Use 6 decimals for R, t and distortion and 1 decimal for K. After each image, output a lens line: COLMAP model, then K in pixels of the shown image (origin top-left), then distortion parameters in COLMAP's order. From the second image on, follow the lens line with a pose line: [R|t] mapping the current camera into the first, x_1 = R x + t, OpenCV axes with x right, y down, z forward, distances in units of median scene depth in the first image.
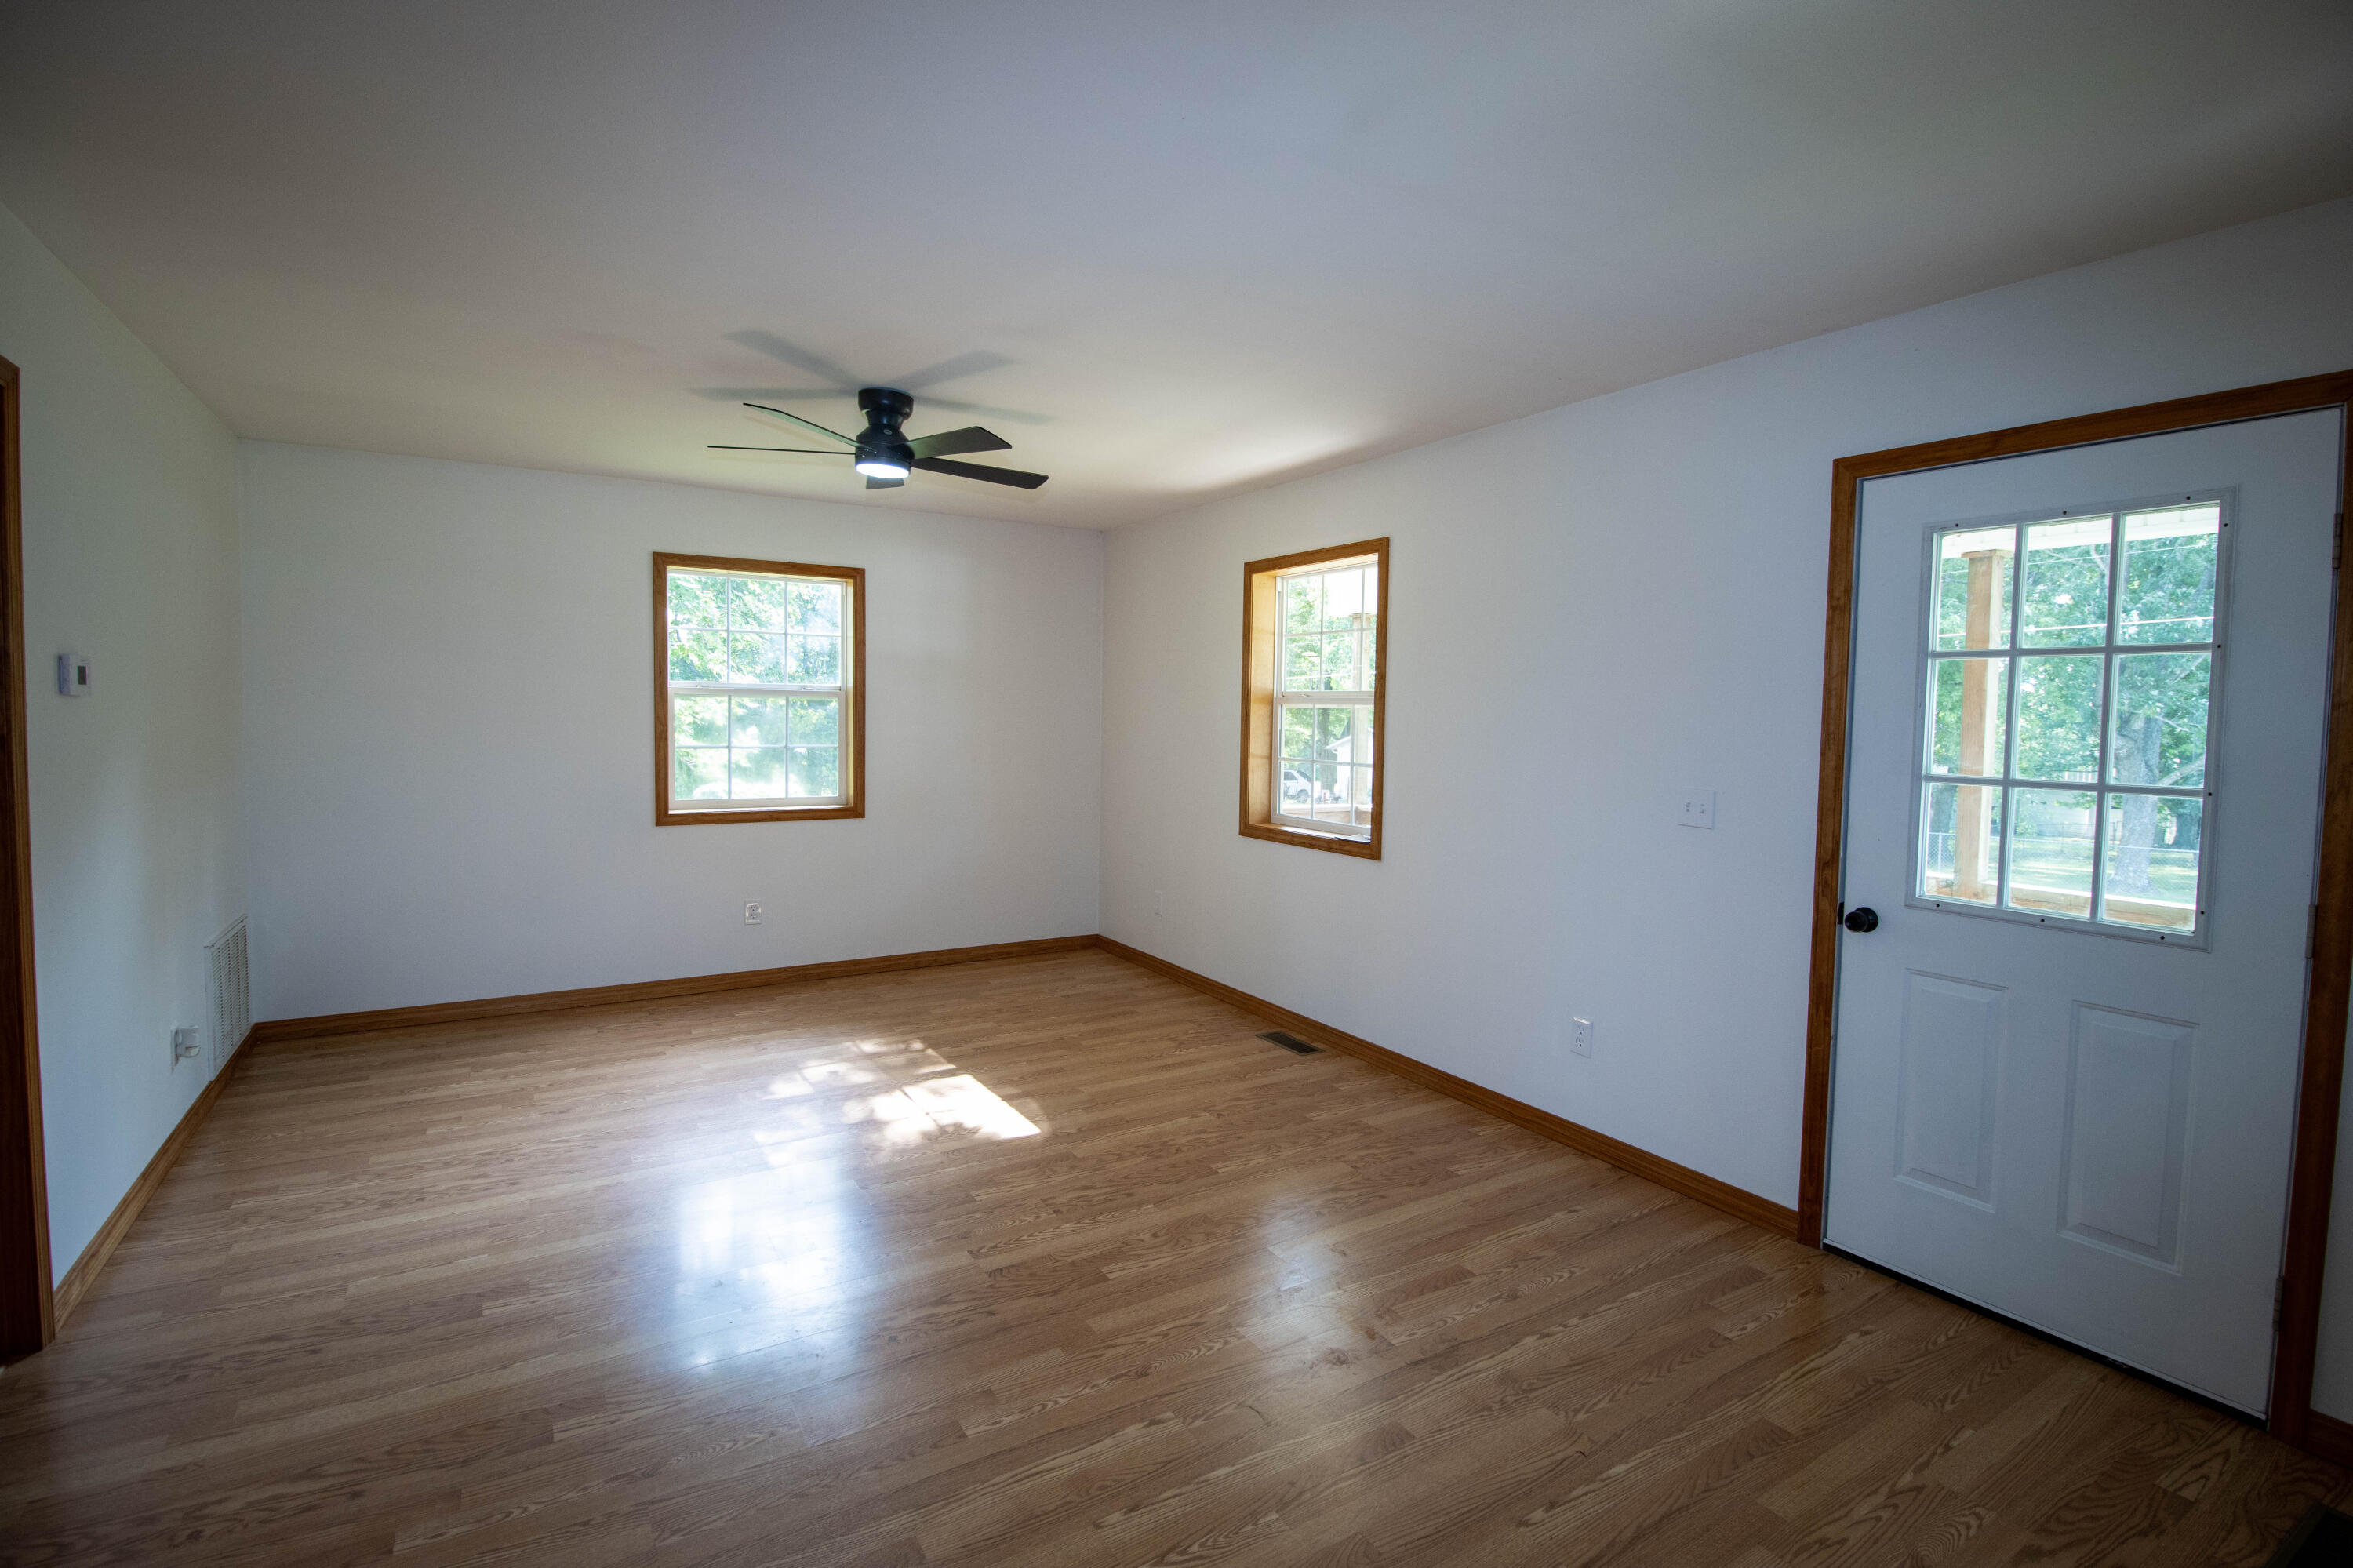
lens RADIAL K [[1104.1, 0, 1196.4], [0, 1104.1, 768.1], [0, 0, 1]] dist [-0.001599, -0.011629]
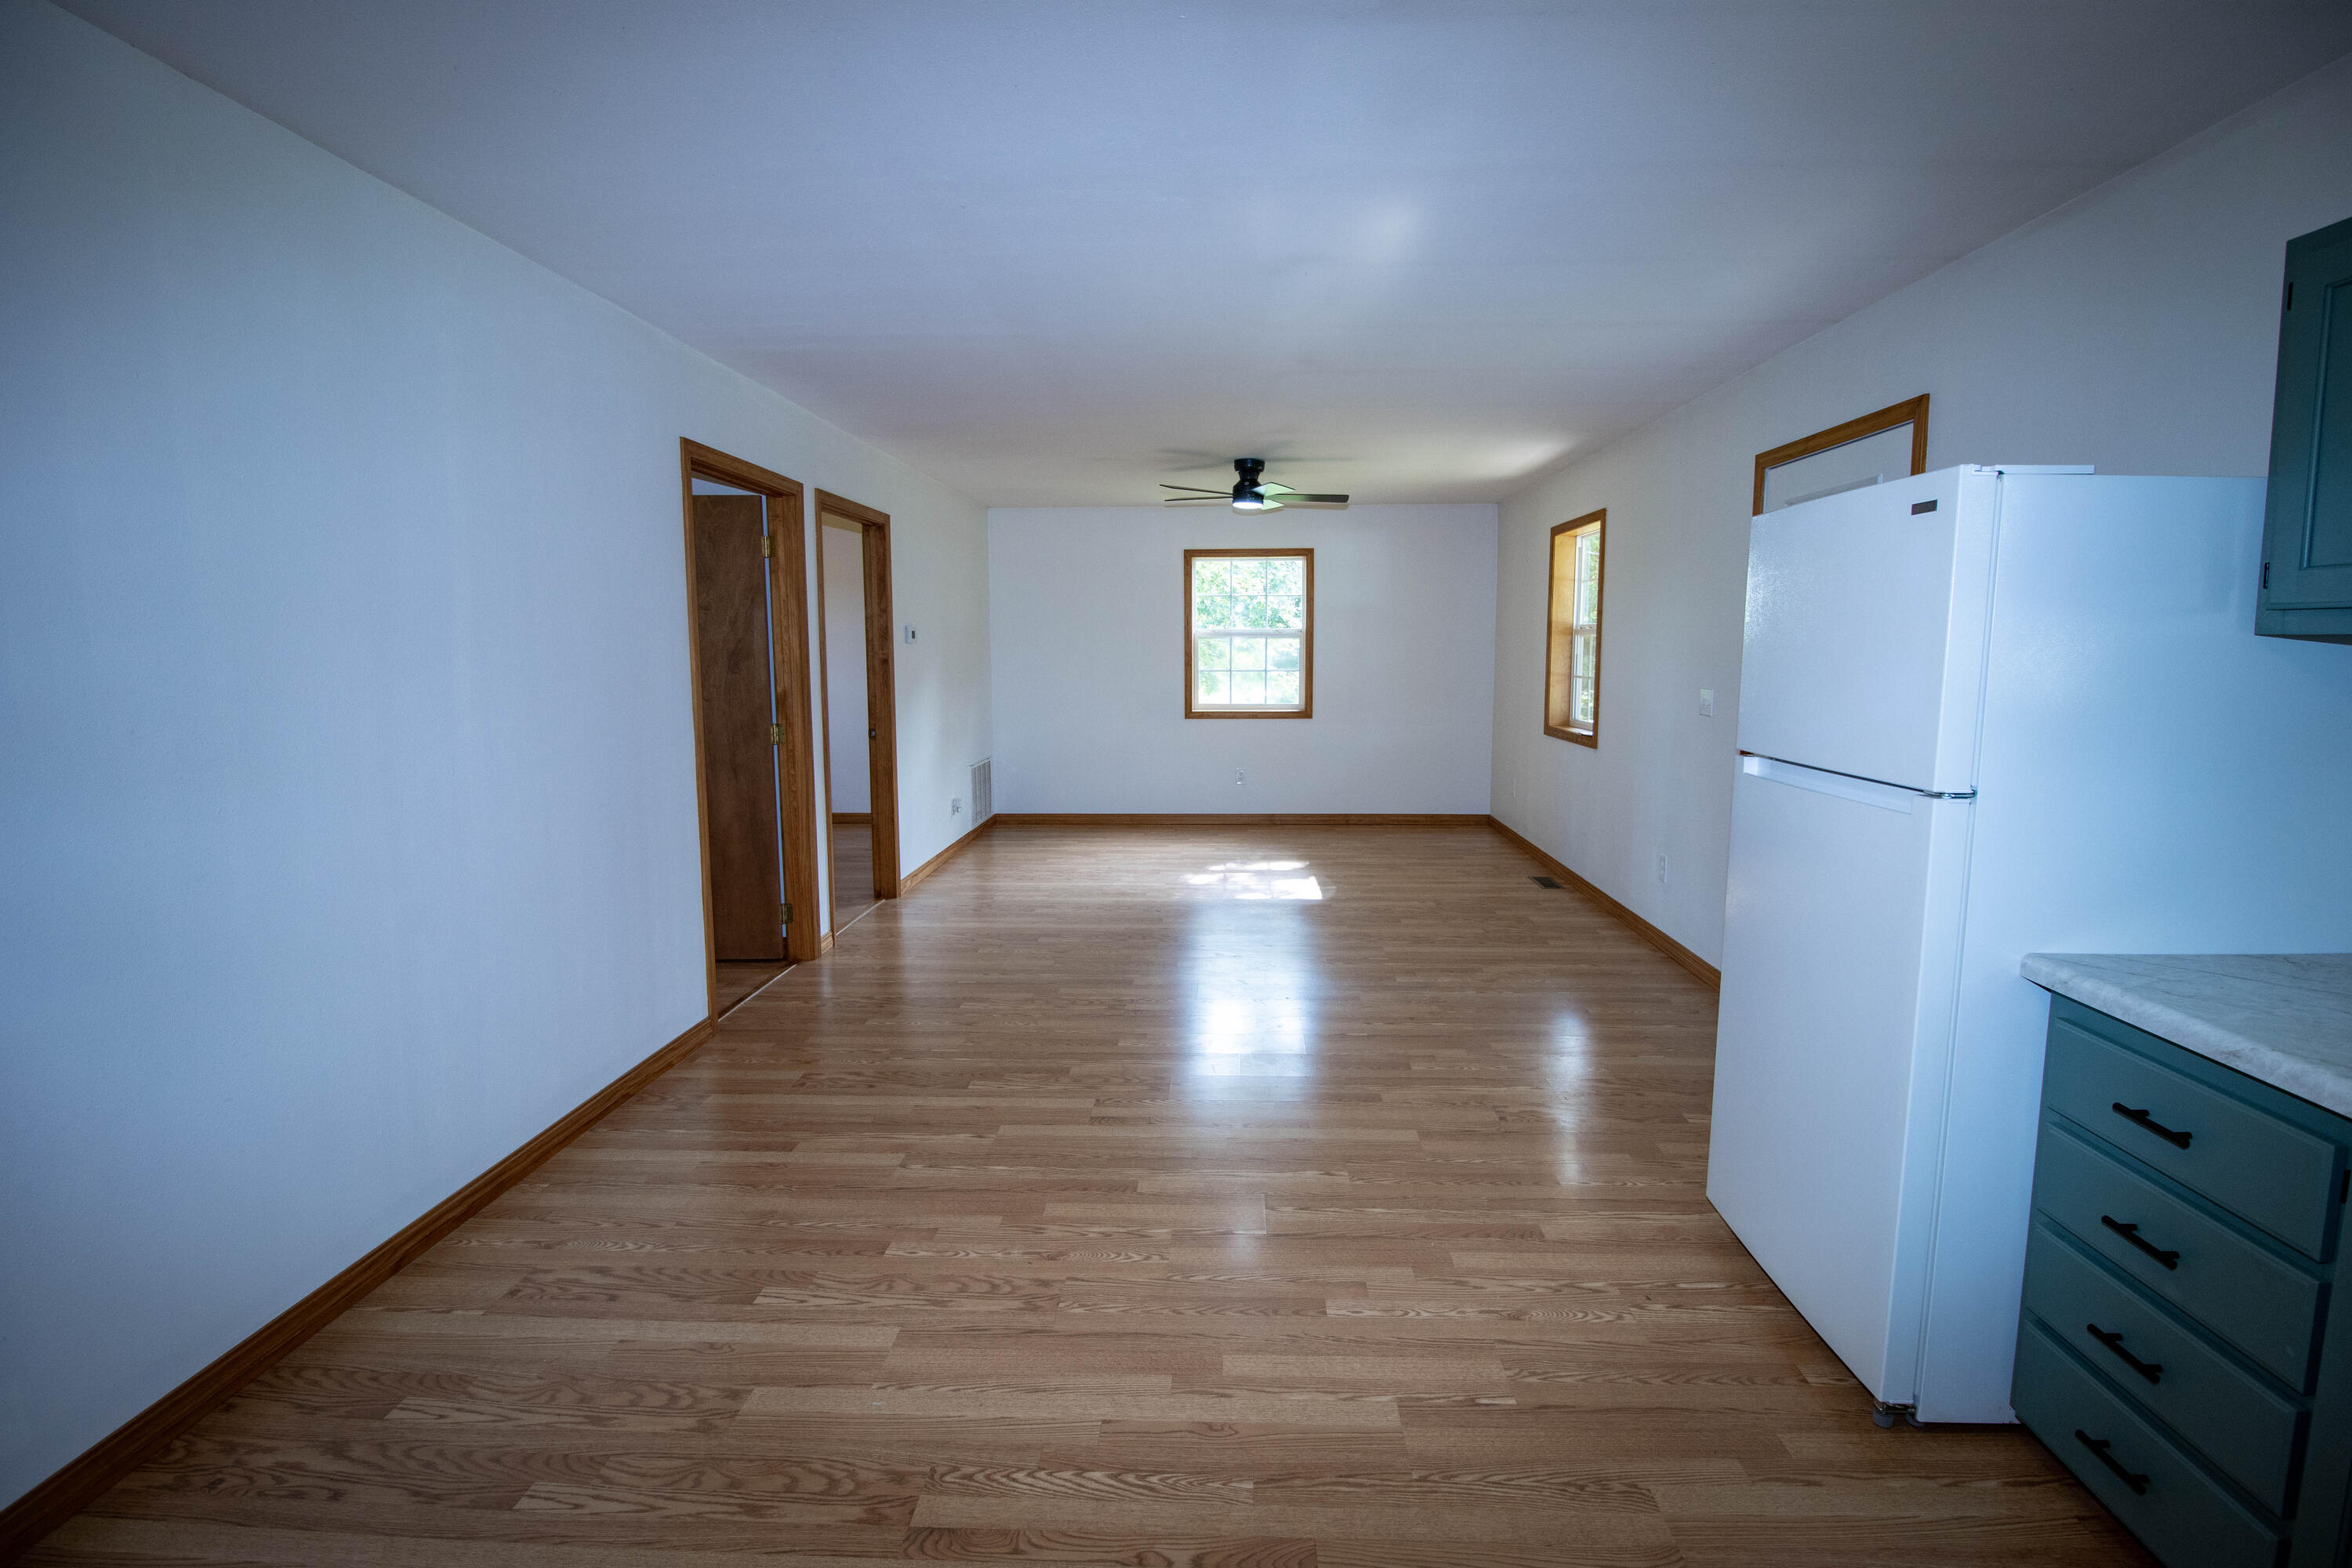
lens RADIAL K [[1103.6, 0, 1195.9], [0, 1103.6, 768.1], [0, 0, 1]] dist [-0.001599, -0.011629]
pose [[0.824021, 0.043552, -0.564883, 0.453525], [-0.011096, 0.998090, 0.060766, 0.026159], [0.566451, -0.043804, 0.822931, -0.343252]]
